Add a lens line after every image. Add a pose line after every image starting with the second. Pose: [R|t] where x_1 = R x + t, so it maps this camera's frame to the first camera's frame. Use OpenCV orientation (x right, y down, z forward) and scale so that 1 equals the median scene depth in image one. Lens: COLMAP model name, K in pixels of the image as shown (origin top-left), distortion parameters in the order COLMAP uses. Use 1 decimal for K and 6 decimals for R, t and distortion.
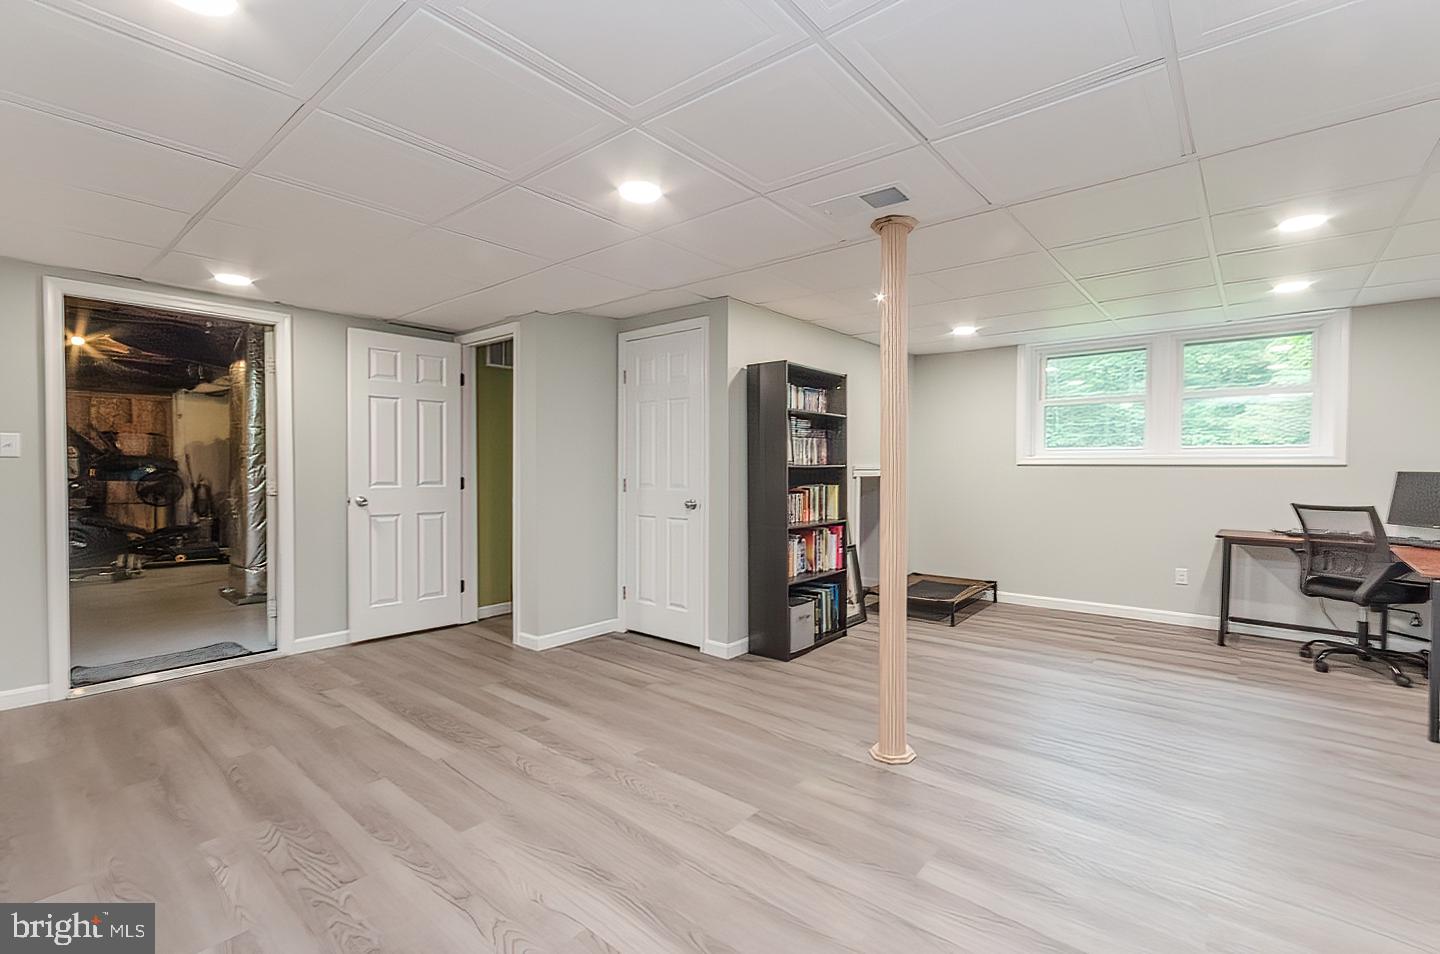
lens RADIAL K [[628.3, 0, 737.0], [0, 628.3, 476.4], [0, 0, 1]] dist [0.000548, 0.000836]
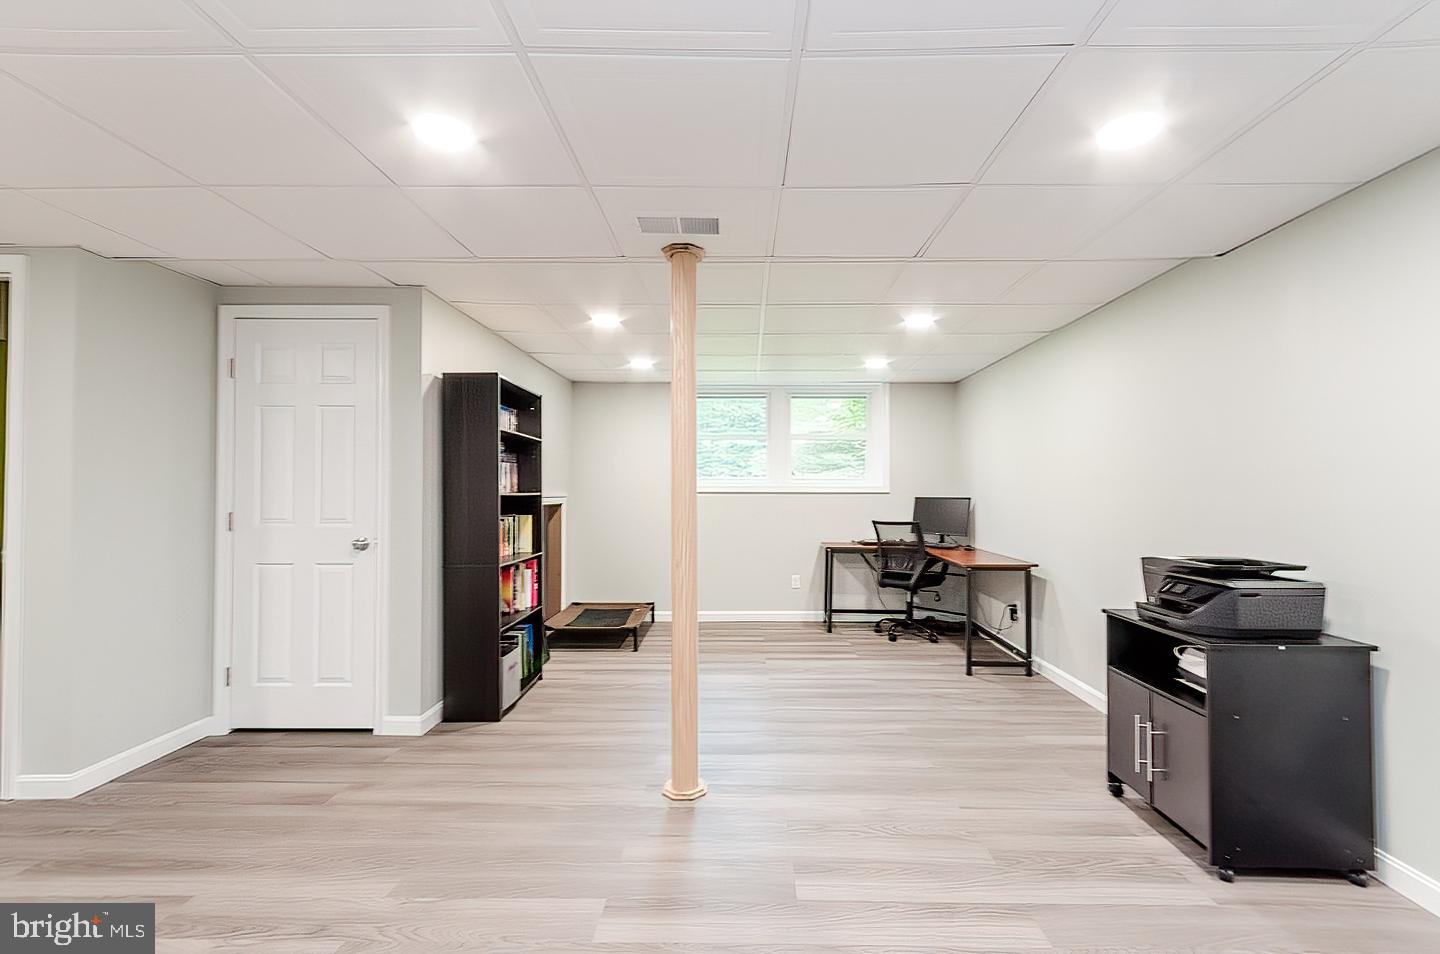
lens RADIAL K [[626.7, 0, 727.4], [0, 626.7, 484.3], [0, 0, 1]] dist [0.000191, 0.000594]
pose [[0.784533, 0.007480, 0.620043, -0.201205], [0.011279, 0.999590, -0.026329, -0.003635], [-0.619985, 0.027649, 0.784126, 0.119829]]
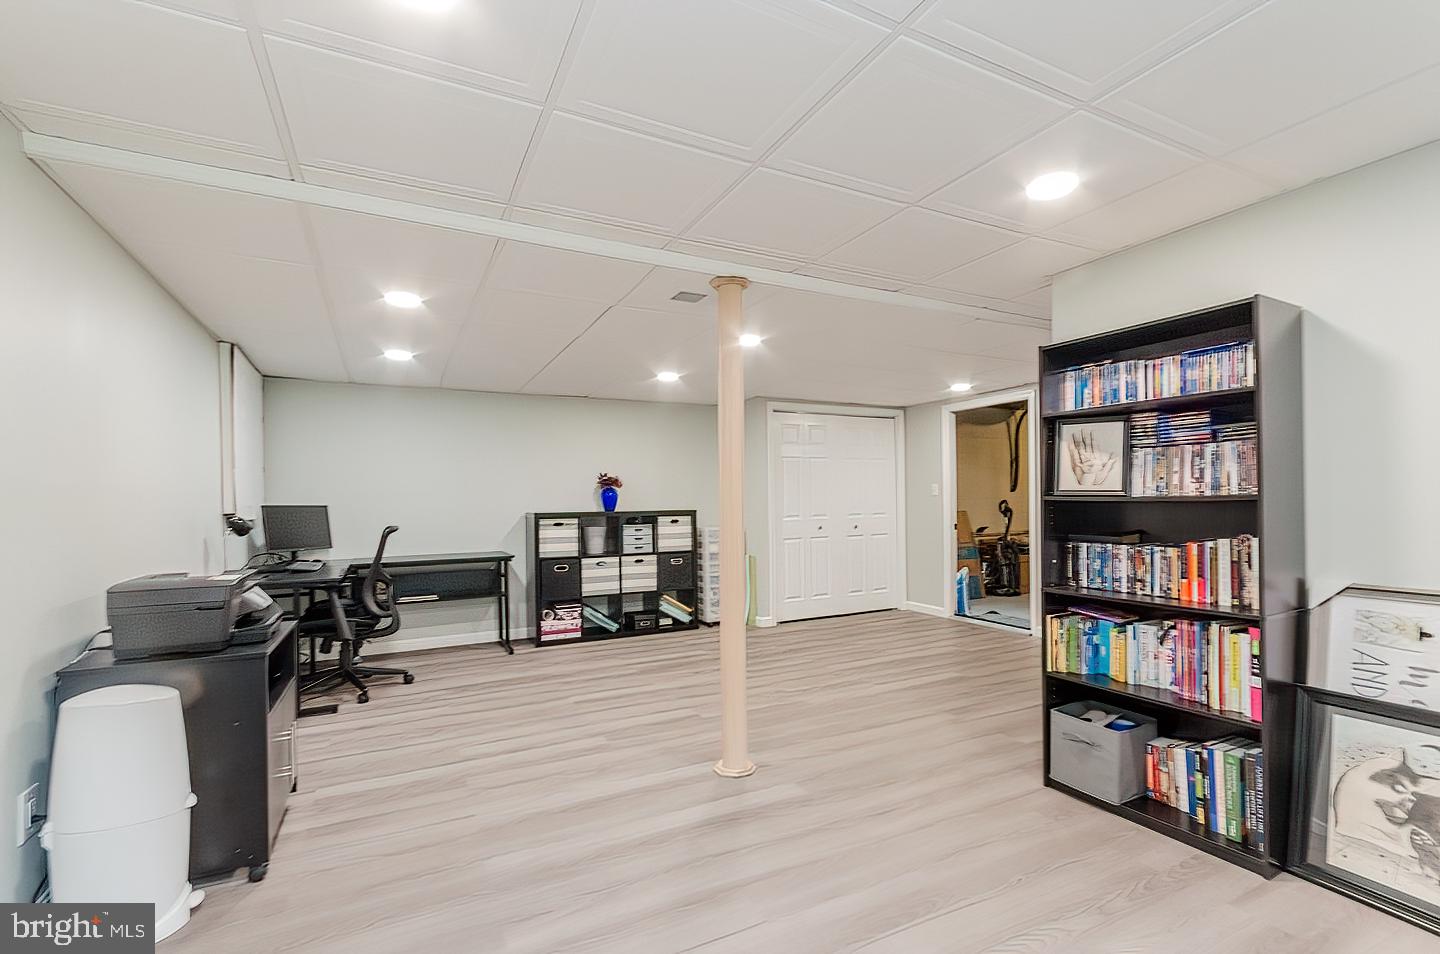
lens RADIAL K [[622.3, 0, 737.1], [0, 622.3, 499.0], [0, 0, 1]] dist [0.004004, 0.000467]
pose [[-0.363344, -0.001643, -0.931654, 0.802724], [-0.008842, 0.999959, 0.001685, -0.013556], [0.931613, 0.008850, -0.363344, 0.897911]]
